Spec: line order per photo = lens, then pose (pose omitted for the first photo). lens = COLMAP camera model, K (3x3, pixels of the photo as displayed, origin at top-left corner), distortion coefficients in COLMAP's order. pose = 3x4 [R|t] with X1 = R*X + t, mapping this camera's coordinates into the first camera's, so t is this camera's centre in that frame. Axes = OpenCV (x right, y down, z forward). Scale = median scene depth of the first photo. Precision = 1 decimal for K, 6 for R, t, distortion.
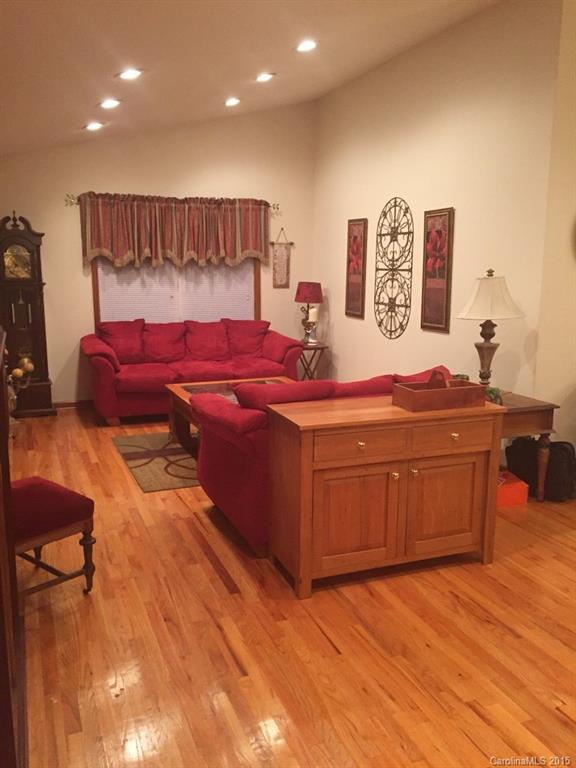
lens RADIAL K [[657.7, 0, 288.0], [0, 657.7, 386.9], [0, 0, 1]] dist [0.046413, -0.051167]
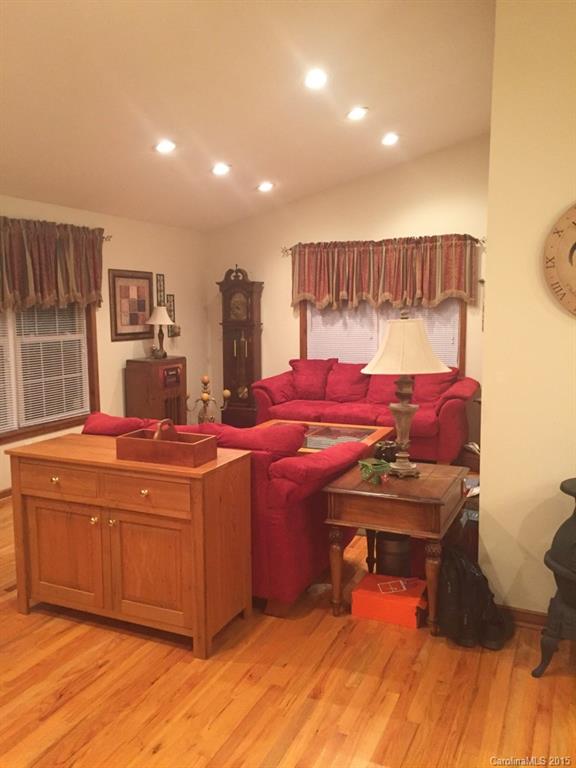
lens RADIAL K [[657.7, 0, 288.6], [0, 657.7, 381.4], [0, 0, 1]] dist [0.046413, -0.051167]
pose [[0.689295, 0.072619, -0.720832, 0.482103], [-0.122409, 0.992333, -0.017083, -0.040540], [0.714064, 0.100012, 0.692900, 0.232277]]
